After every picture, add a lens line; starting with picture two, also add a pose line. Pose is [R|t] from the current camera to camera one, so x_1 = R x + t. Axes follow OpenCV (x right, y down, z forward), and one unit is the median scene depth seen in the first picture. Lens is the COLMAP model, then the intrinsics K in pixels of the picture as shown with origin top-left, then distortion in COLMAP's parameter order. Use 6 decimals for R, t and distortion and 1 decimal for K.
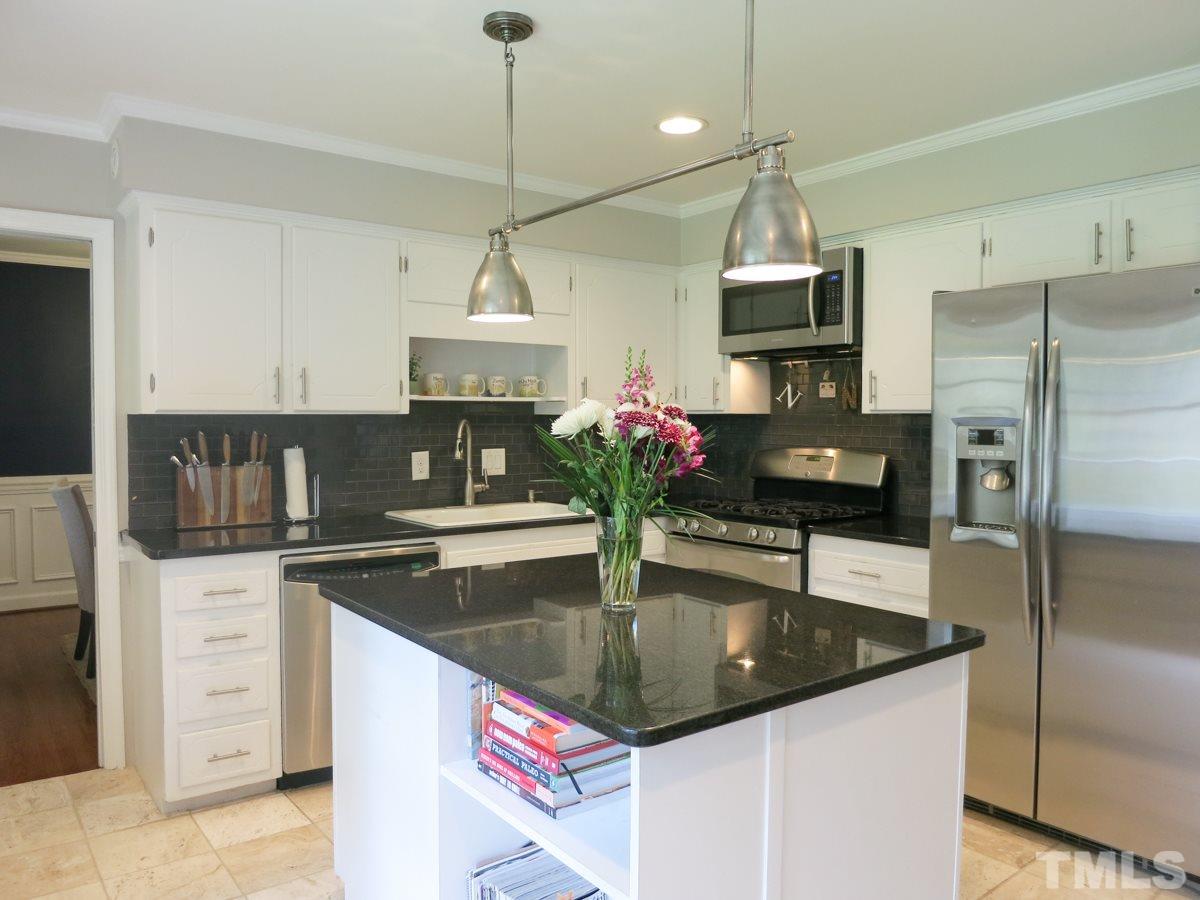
lens RADIAL K [[869.0, 0, 600.0], [0, 869.0, 450.0], [0, 0, 1]] dist [-0.038292, -0.004223]
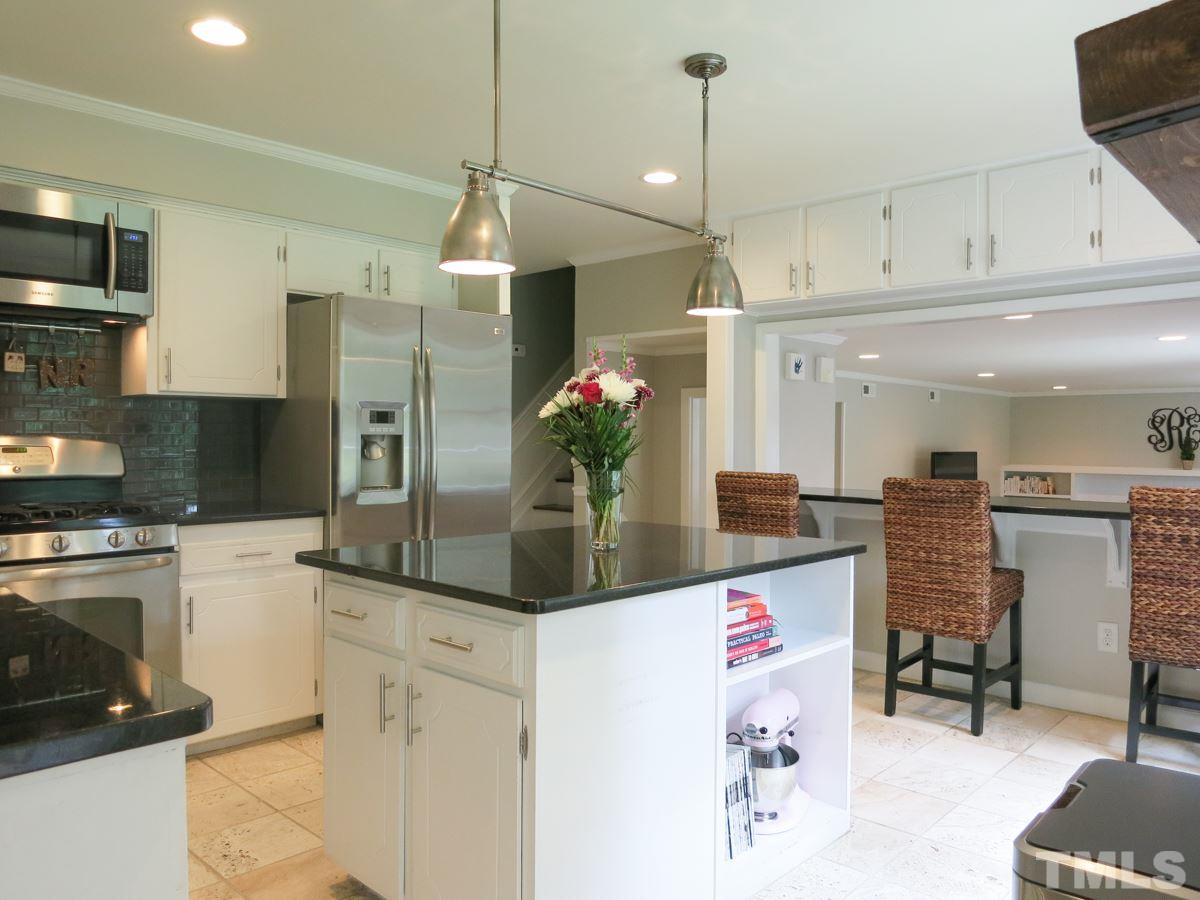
lens RADIAL K [[869.0, 0, 600.0], [0, 869.0, 450.0], [0, 0, 1]] dist [-0.038292, -0.004223]
pose [[-0.164666, -0.020128, 0.986144, -0.868116], [0.032834, 0.999126, 0.025875, 0.011280], [-0.985803, 0.036640, -0.163861, 0.893856]]
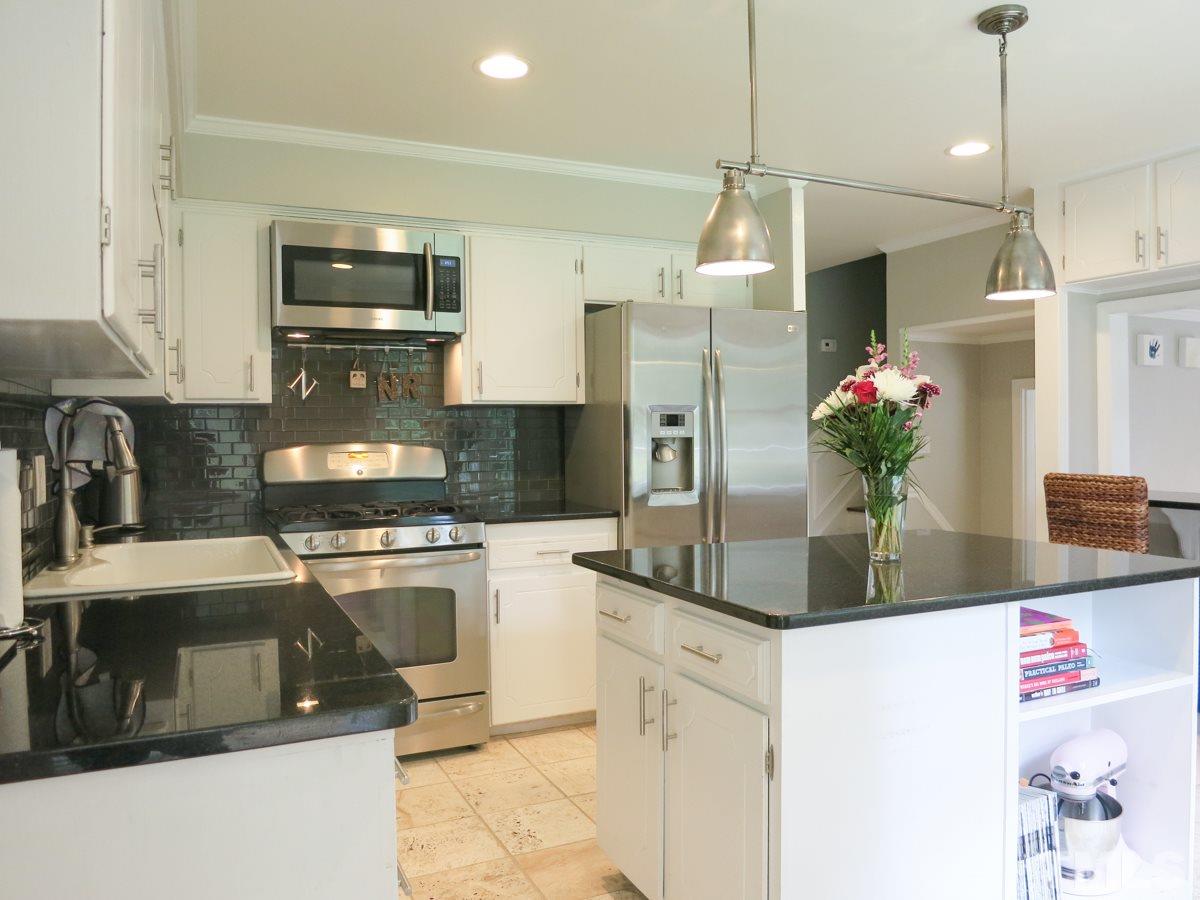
lens RADIAL K [[875.7, 0, 600.0], [0, 875.7, 450.0], [0, 0, 1]] dist [-0.041479, -0.002866]
pose [[0.207996, -0.022908, 0.977861, -0.855324], [0.048918, 0.998718, 0.012991, 0.007509], [-0.976906, 0.045133, 0.208850, 0.833573]]
